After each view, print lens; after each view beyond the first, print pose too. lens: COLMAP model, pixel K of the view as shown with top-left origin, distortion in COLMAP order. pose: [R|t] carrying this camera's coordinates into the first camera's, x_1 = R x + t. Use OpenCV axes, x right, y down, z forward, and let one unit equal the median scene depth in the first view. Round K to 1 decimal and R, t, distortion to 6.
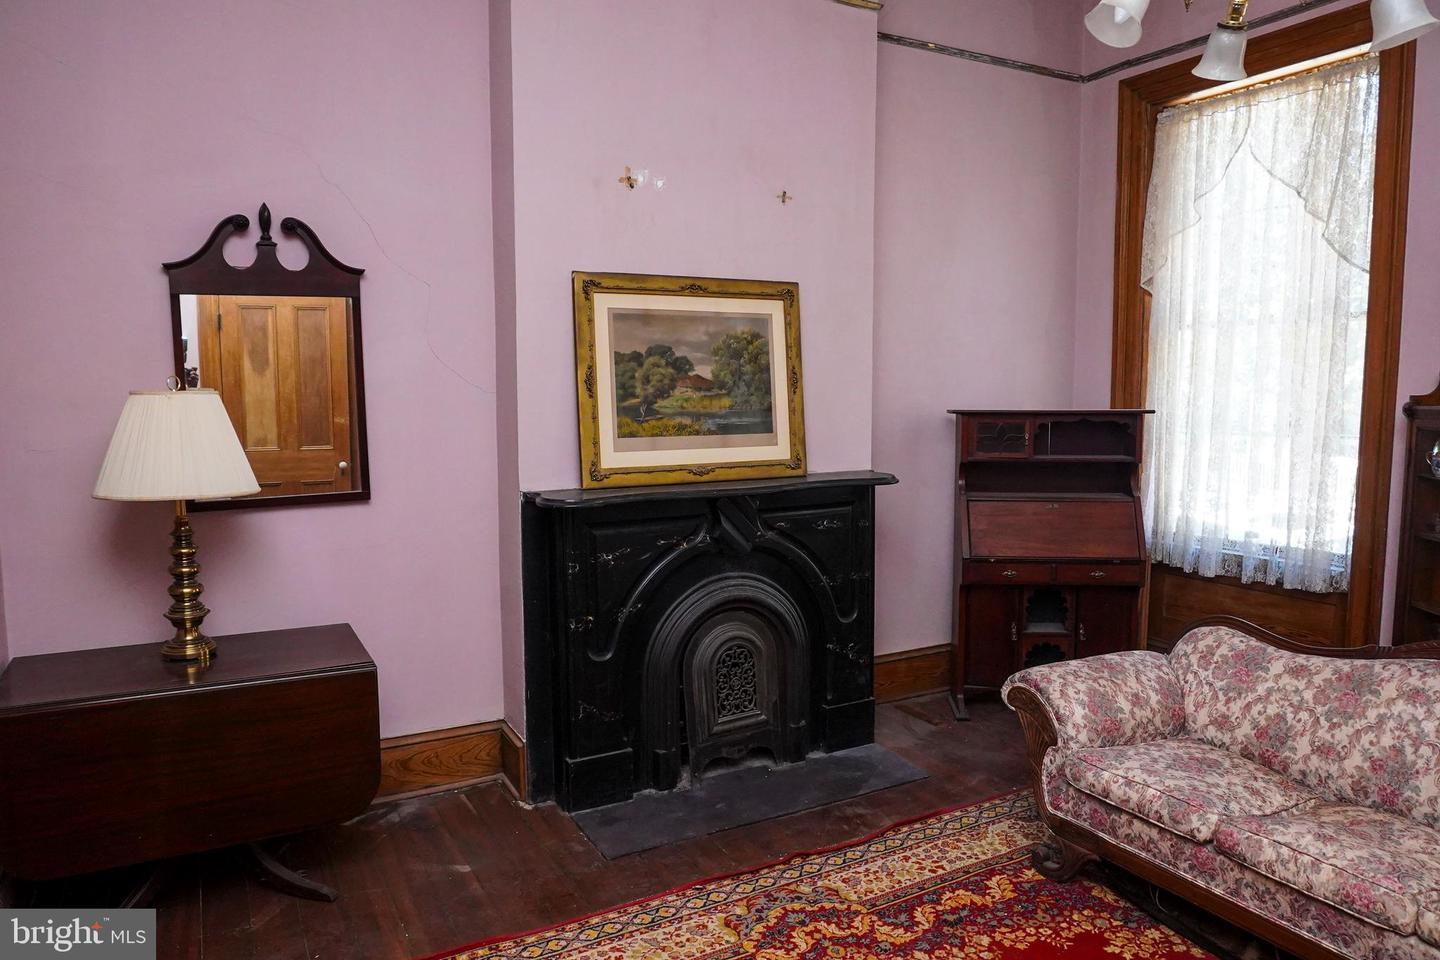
lens RADIAL K [[981.2, 0, 731.7], [0, 981.2, 477.4], [0, 0, 1]] dist [-0.053174, 0.037212]
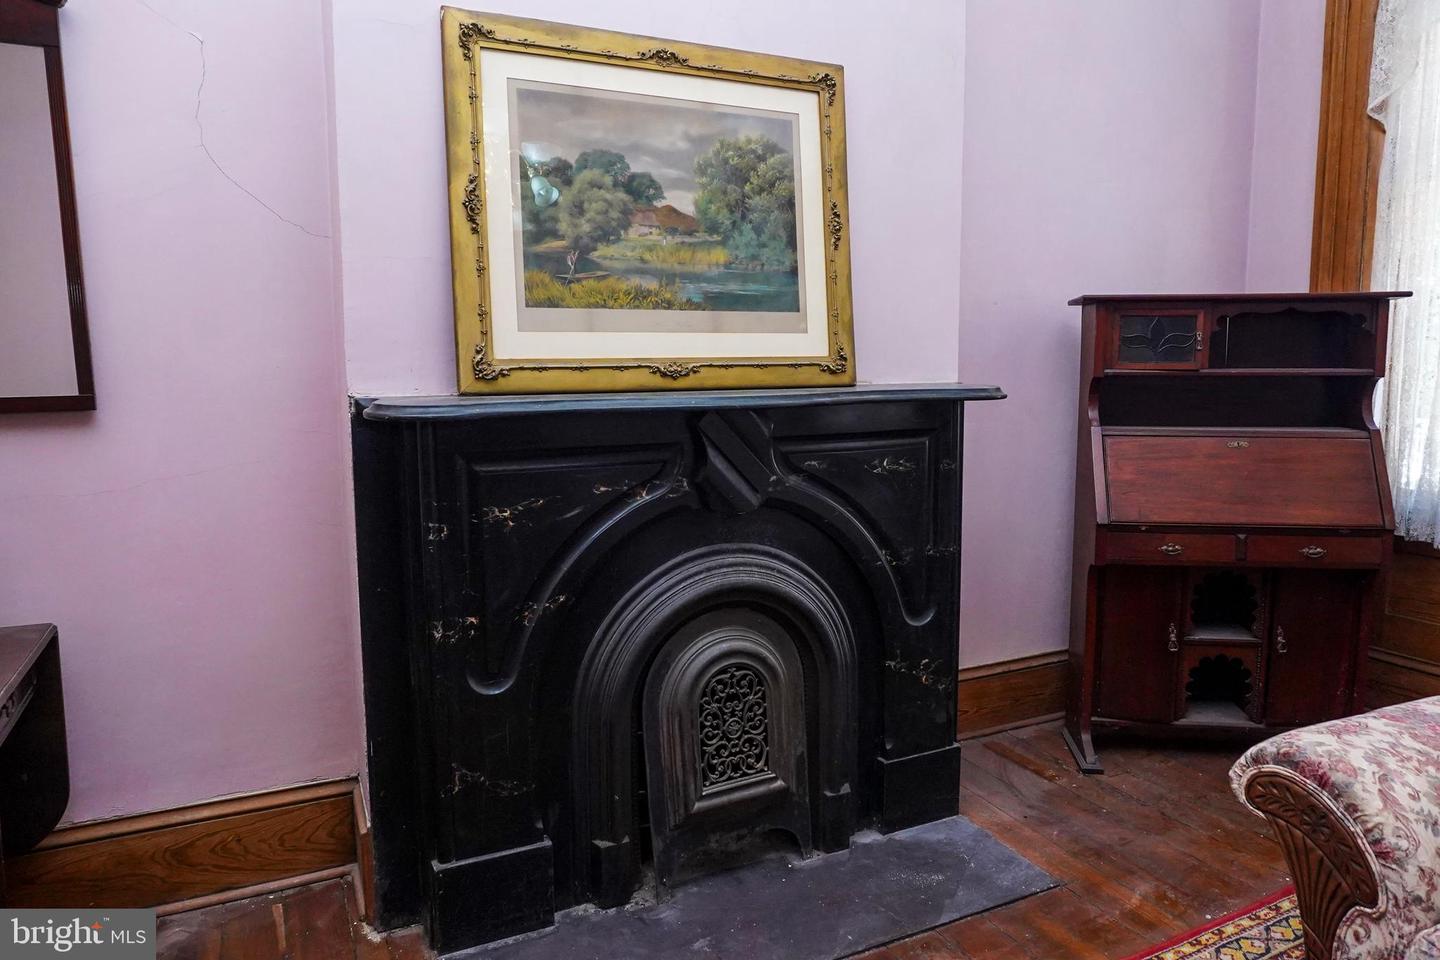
lens RADIAL K [[981.2, 0, 731.7], [0, 981.2, 477.4], [0, 0, 1]] dist [-0.053174, 0.037212]
pose [[0.998869, 0.005842, -0.047183, 0.031082], [-0.004533, 0.999603, 0.027809, 0.041601], [0.047326, -0.027564, 0.998499, 0.416452]]
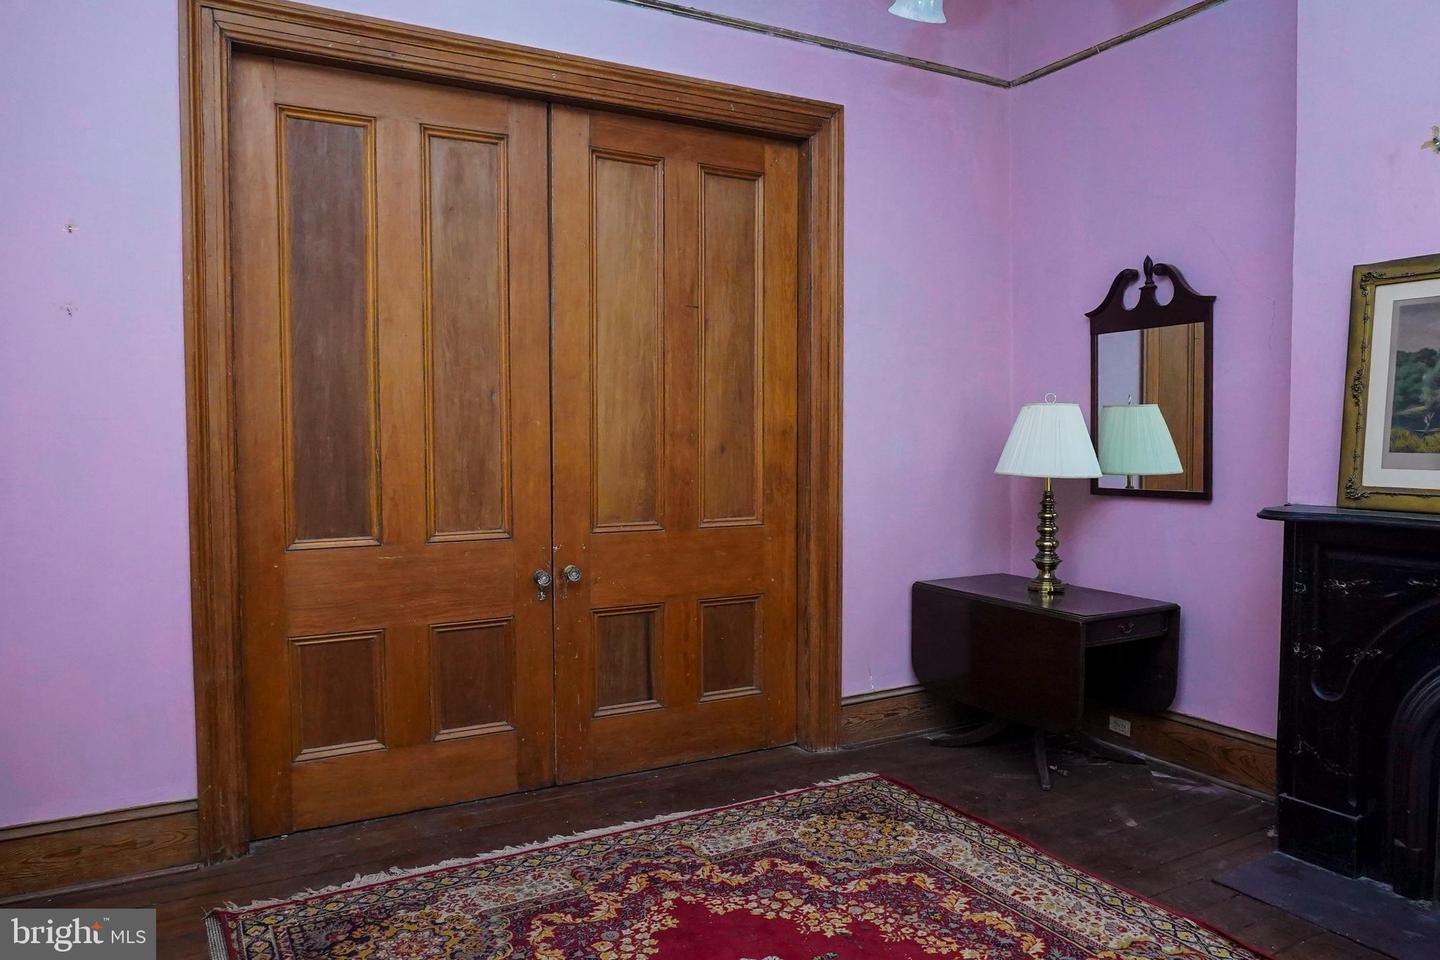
lens RADIAL K [[995.8, 0, 726.6], [0, 995.8, 479.9], [0, 0, 1]] dist [-0.056098, 0.038060]
pose [[0.006216, 0.051357, -0.998661, 0.705115], [-0.098097, 0.993895, 0.050501, -0.002922], [0.995157, 0.097651, 0.011216, 0.406740]]
